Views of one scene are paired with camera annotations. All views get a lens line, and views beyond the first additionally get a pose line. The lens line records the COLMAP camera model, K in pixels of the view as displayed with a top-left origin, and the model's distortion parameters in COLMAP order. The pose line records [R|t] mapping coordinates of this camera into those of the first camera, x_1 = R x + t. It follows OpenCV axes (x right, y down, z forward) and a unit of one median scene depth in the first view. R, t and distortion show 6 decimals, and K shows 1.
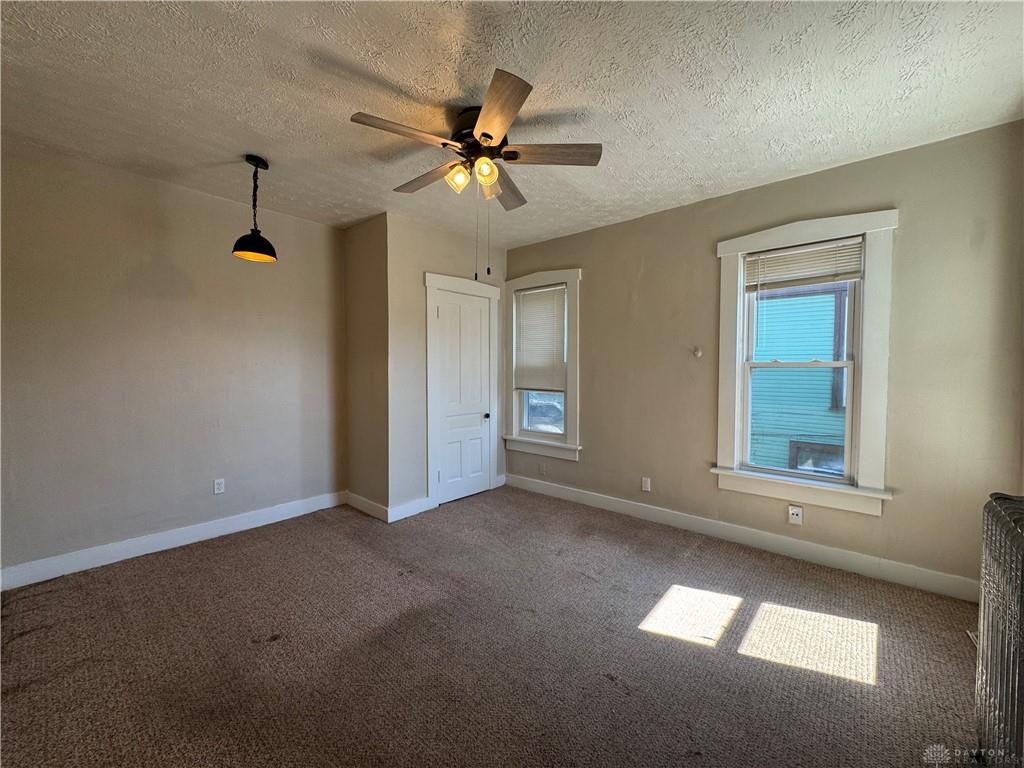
lens RADIAL K [[409.3, 0, 512.4], [0, 409.3, 385.1], [0, 0, 1]] dist [-0.002785, -0.000450]
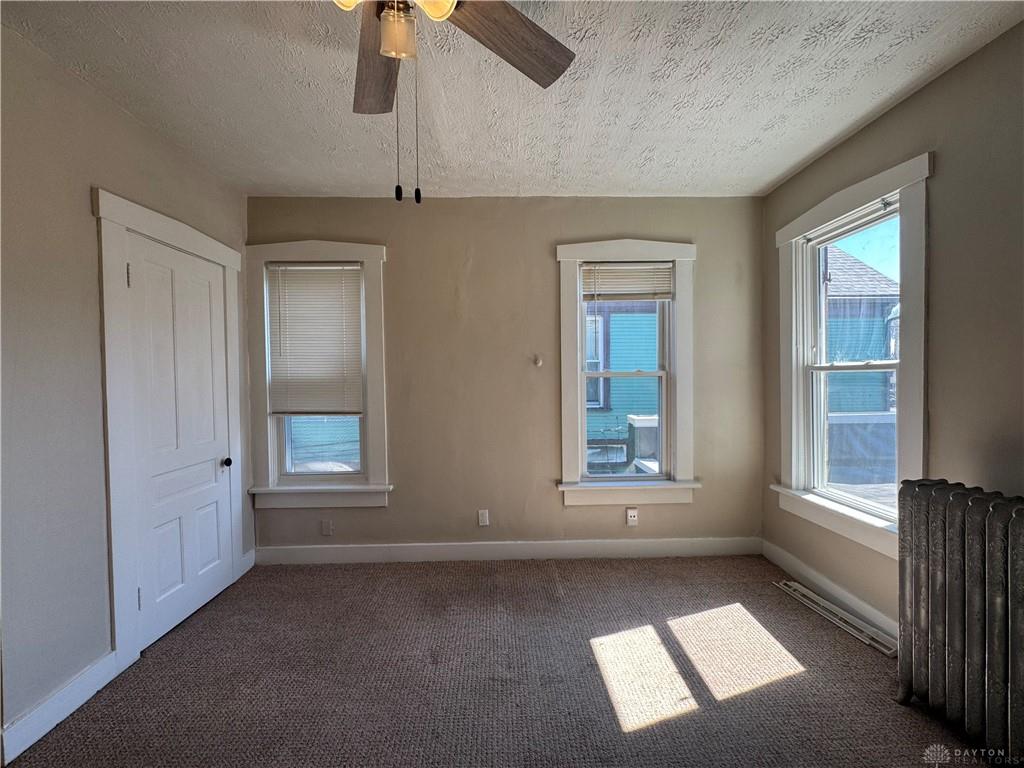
lens RADIAL K [[409.3, 0, 512.4], [0, 409.3, 385.1], [0, 0, 1]] dist [-0.002785, -0.000450]
pose [[0.735802, -0.025438, 0.676719, -0.198464], [0.038731, 0.999239, -0.004550, -0.023778], [-0.676088, 0.029558, 0.736228, 0.349719]]
